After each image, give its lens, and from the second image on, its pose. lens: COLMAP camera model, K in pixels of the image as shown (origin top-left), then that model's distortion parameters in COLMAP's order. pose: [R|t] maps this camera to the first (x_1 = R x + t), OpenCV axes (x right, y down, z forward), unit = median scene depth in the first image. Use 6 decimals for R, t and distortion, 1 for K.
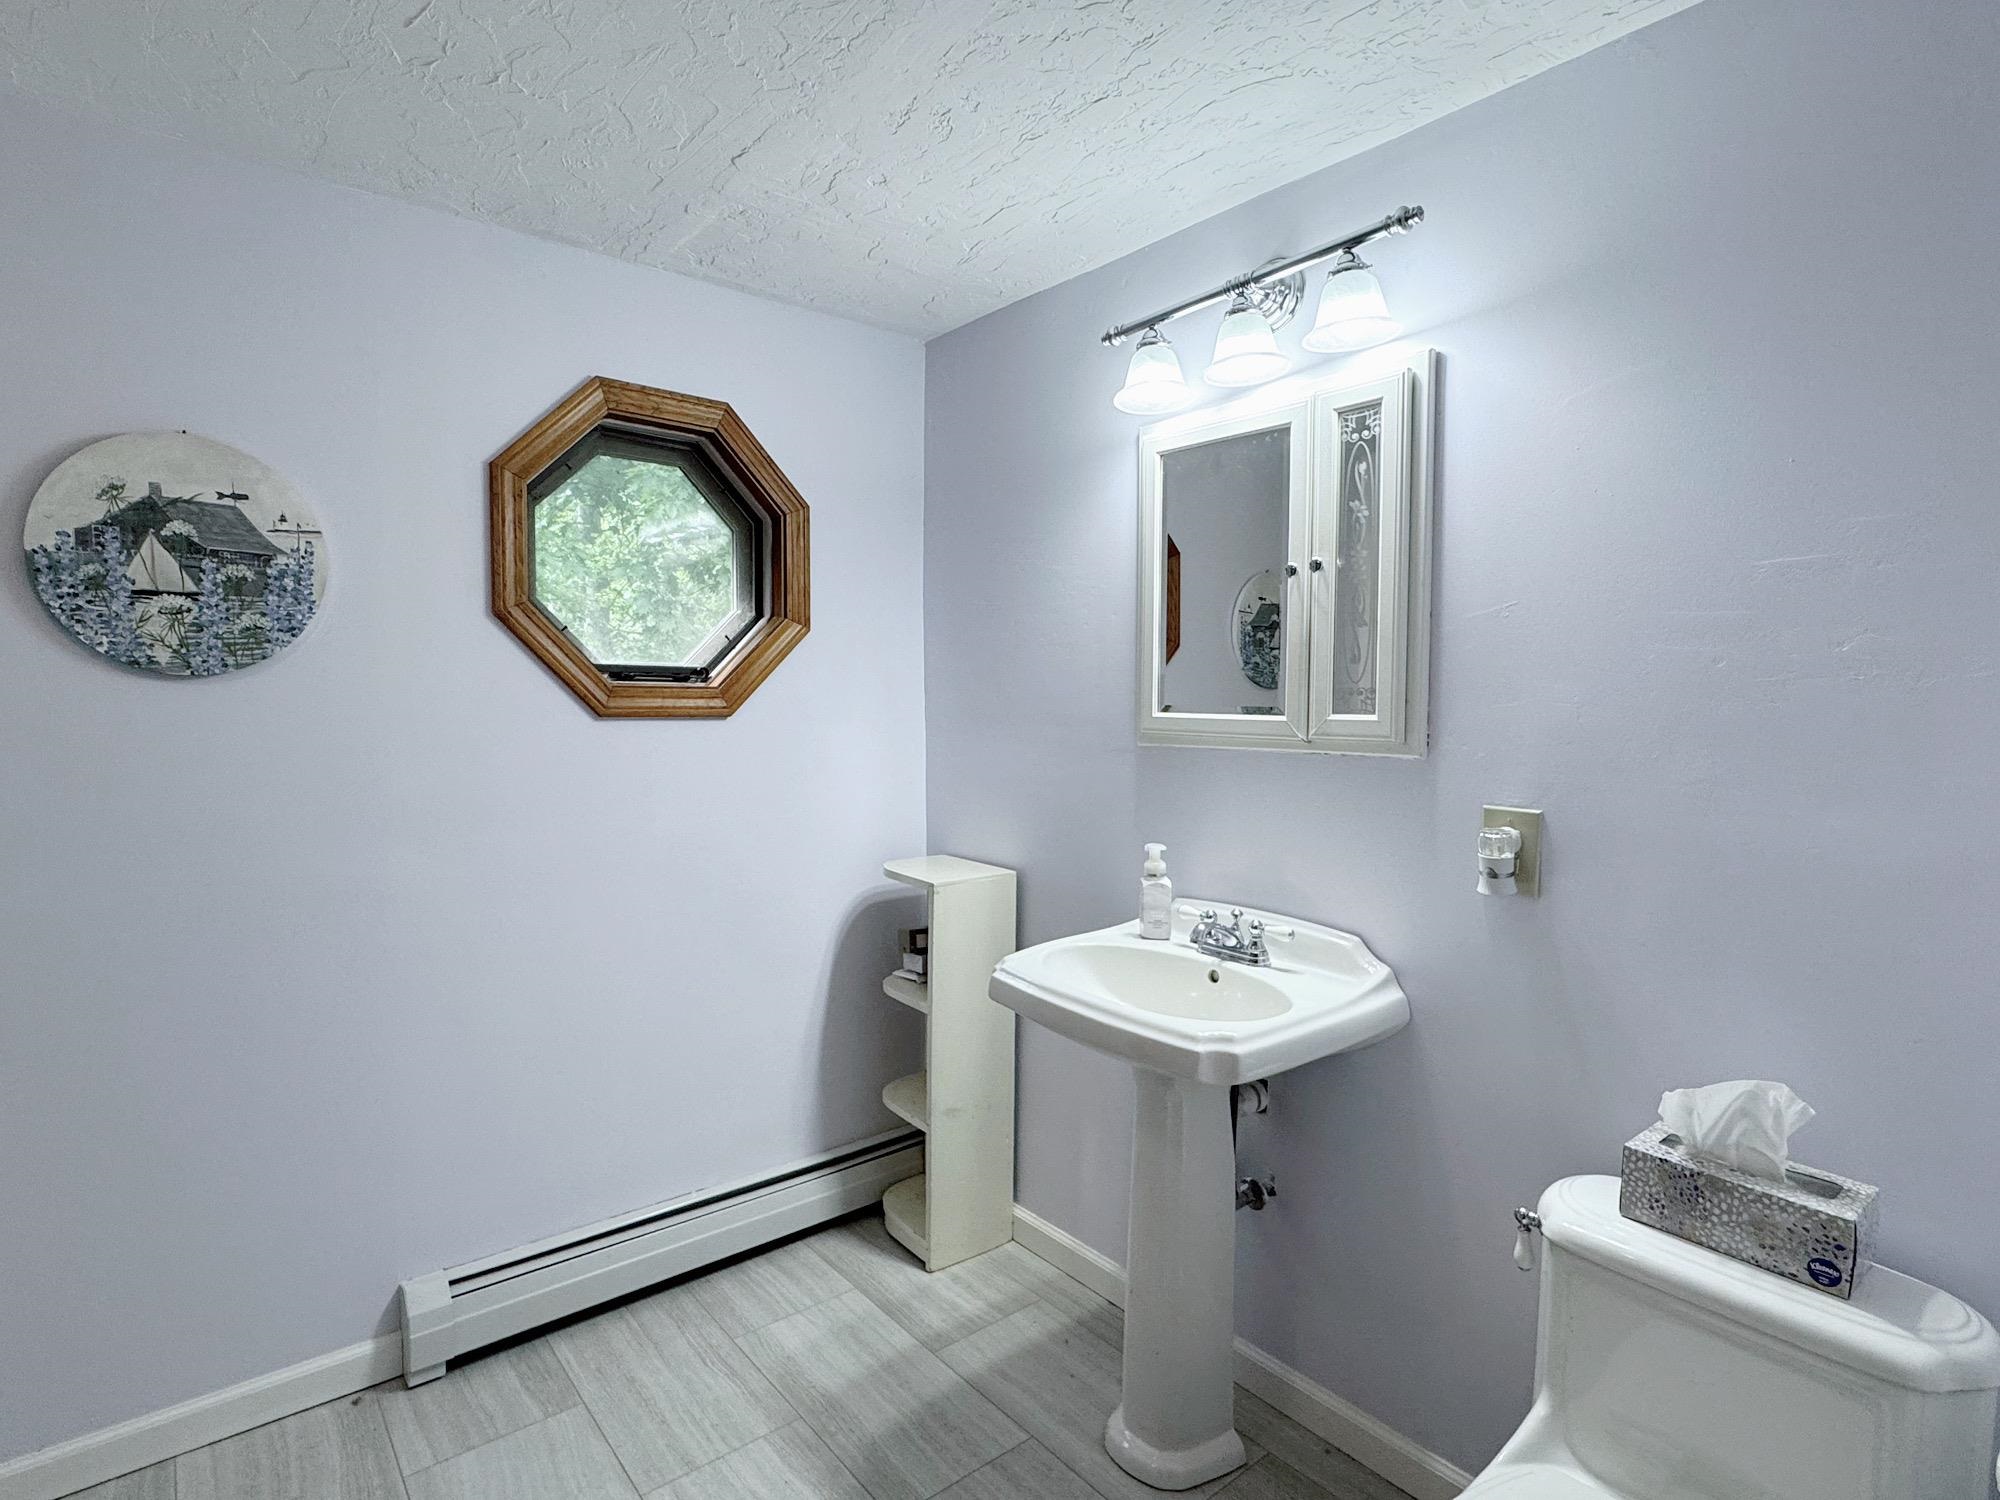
lens RADIAL K [[1022.1, 0, 996.7], [0, 1022.1, 748.4], [0, 0, 1]] dist [-0.002365, 0.000805]
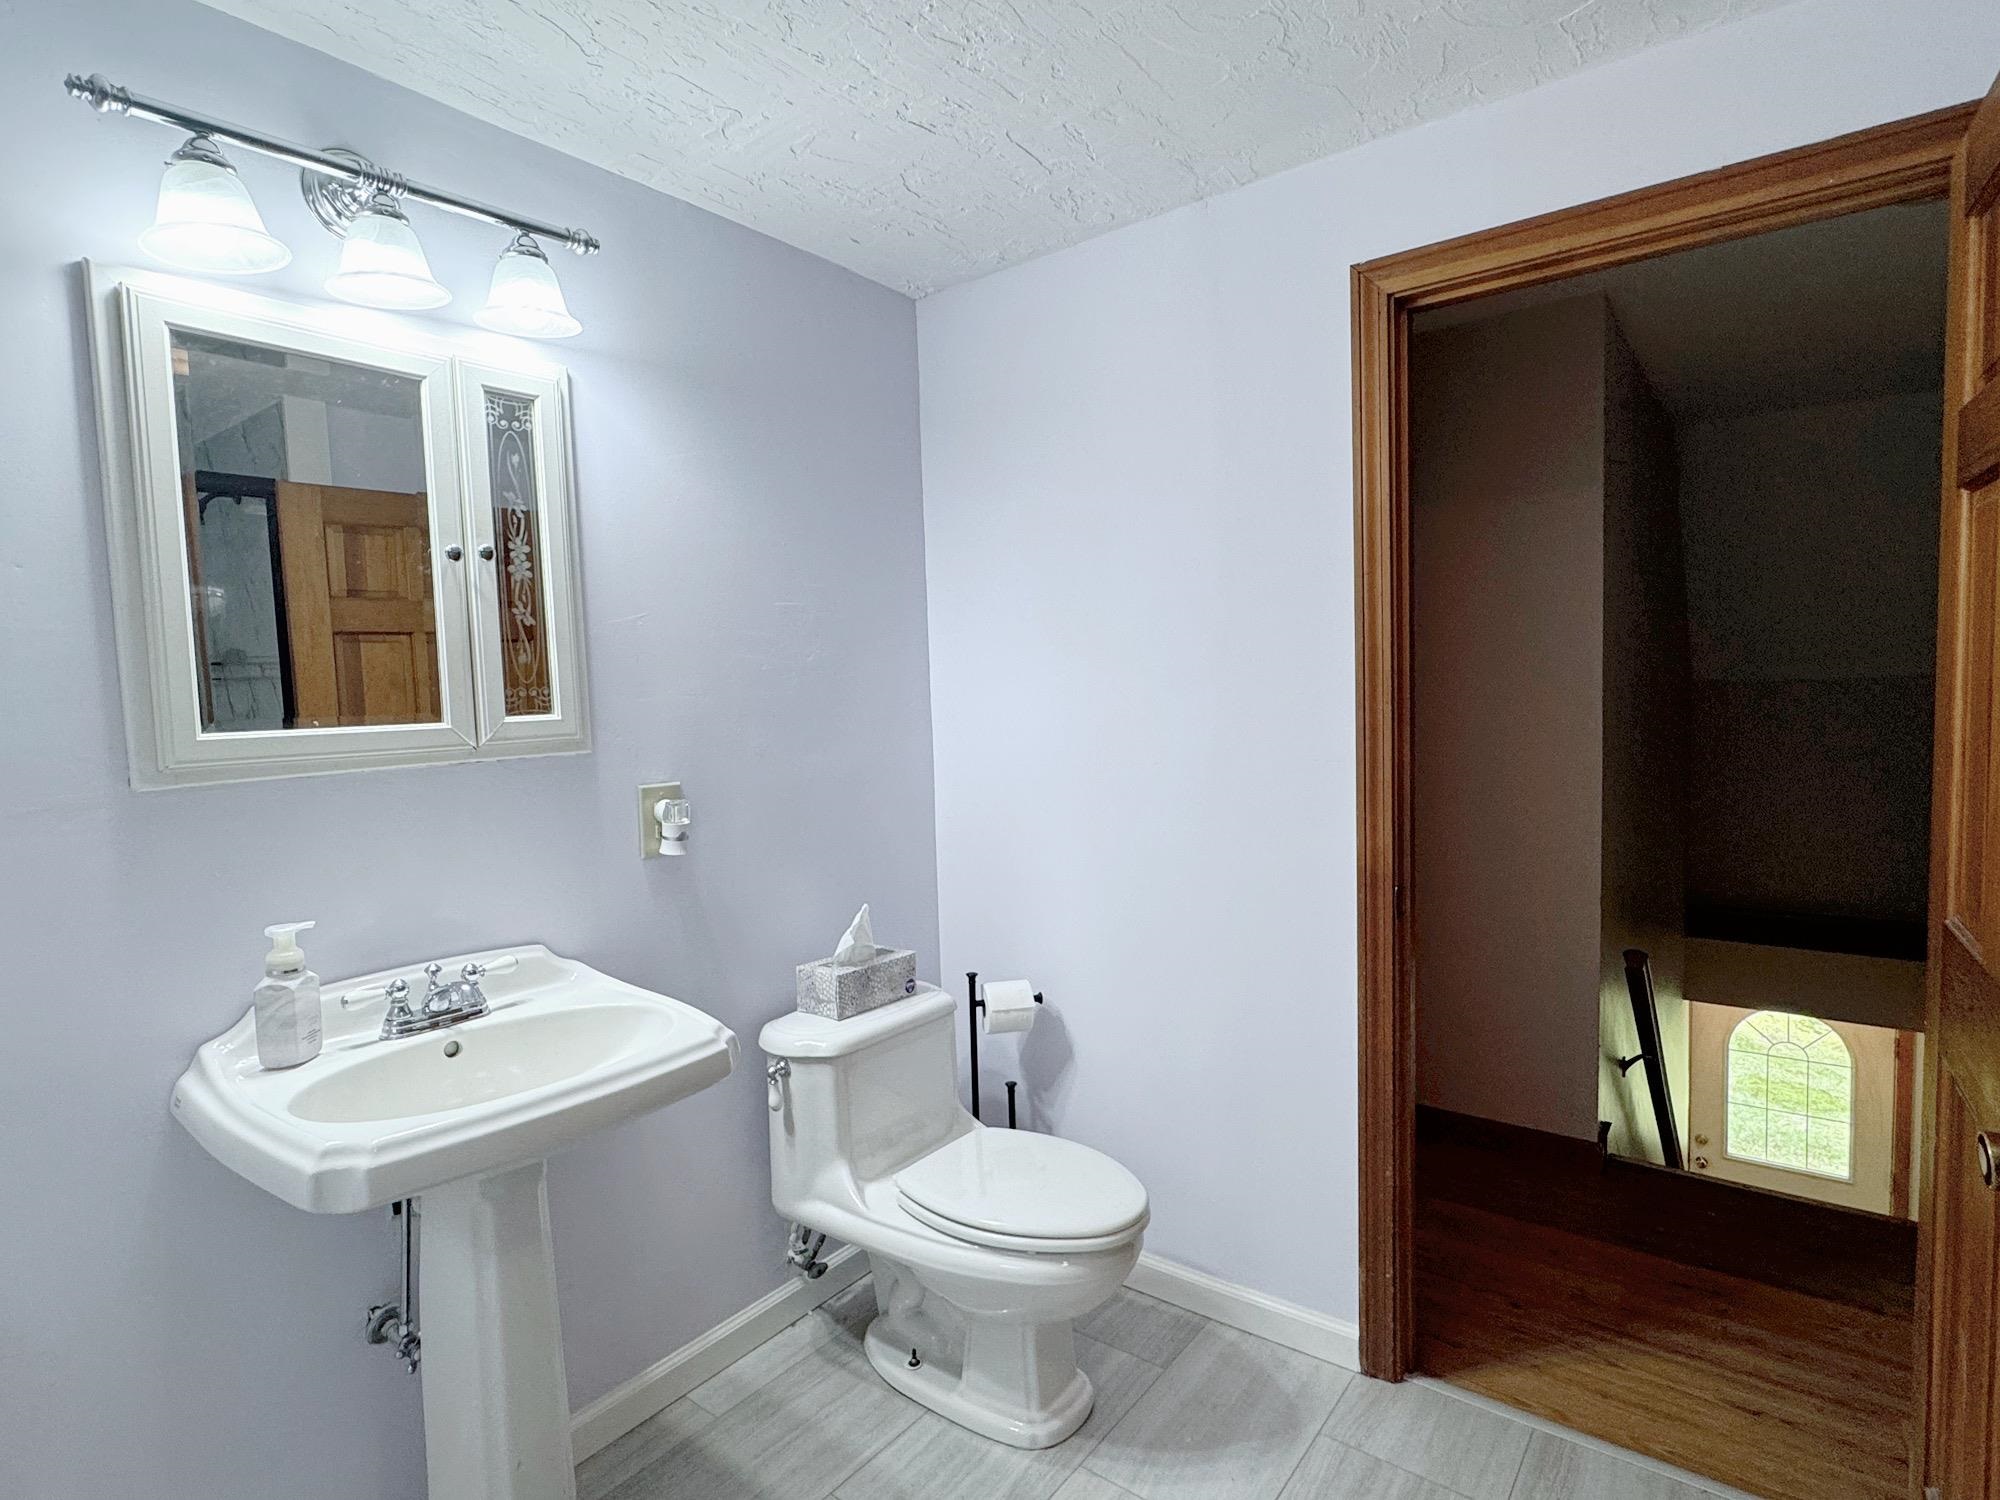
lens RADIAL K [[1022.1, 0, 996.7], [0, 1022.1, 748.4], [0, 0, 1]] dist [-0.002365, 0.000805]
pose [[-0.209805, -0.064597, 0.975607, -0.691777], [0.079535, 0.993381, 0.082878, -0.047778], [-0.974503, 0.094983, -0.203278, 0.777528]]
